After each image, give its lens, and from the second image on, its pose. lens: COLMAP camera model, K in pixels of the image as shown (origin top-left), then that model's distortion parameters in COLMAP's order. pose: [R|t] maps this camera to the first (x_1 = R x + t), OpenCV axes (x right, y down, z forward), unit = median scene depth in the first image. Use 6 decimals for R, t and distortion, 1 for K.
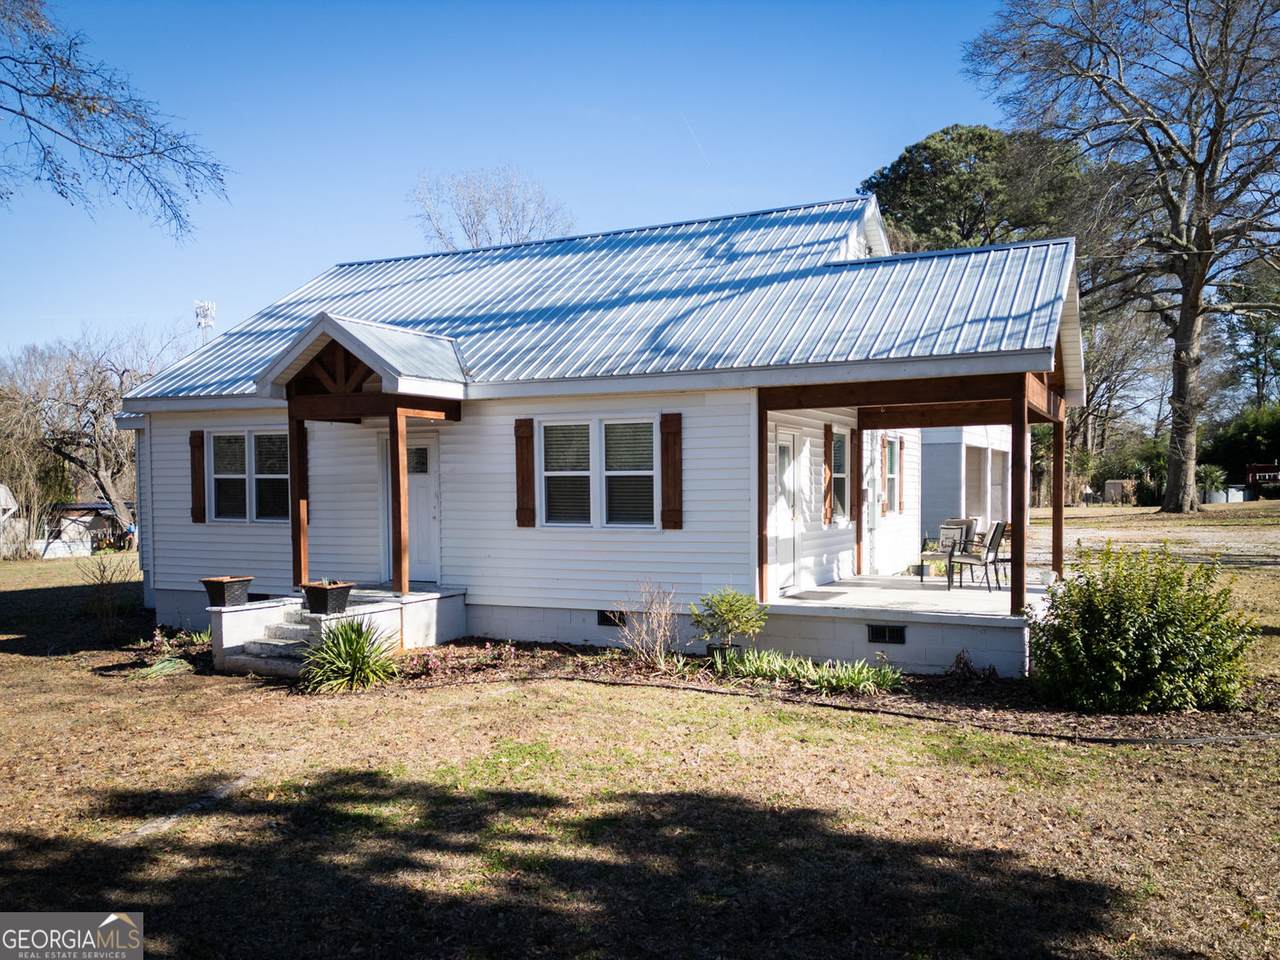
lens RADIAL K [[1010.7, 0, 641.7], [0, 1010.7, 535.7], [0, 0, 1]] dist [0.079622, -0.081523]
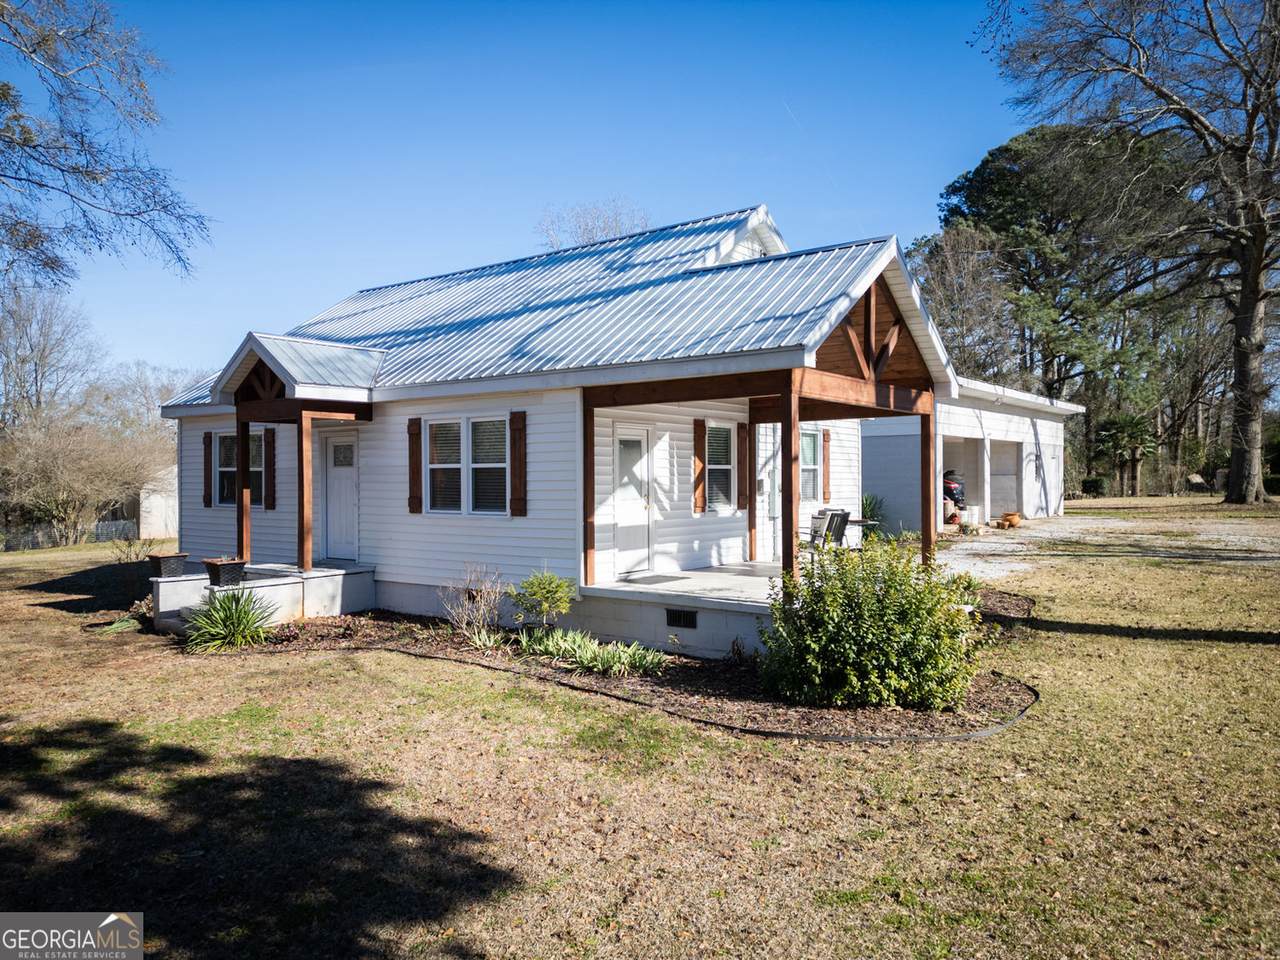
lens RADIAL K [[907.5, 0, 640.0], [0, 907.5, 480.0], [0, 0, 1]] dist [0.062334, -0.064169]
pose [[0.973964, 0.000935, -0.226701, 0.366792], [-0.010452, 0.999113, -0.040784, -0.006793], [0.226462, 0.042092, 0.973110, 0.063226]]
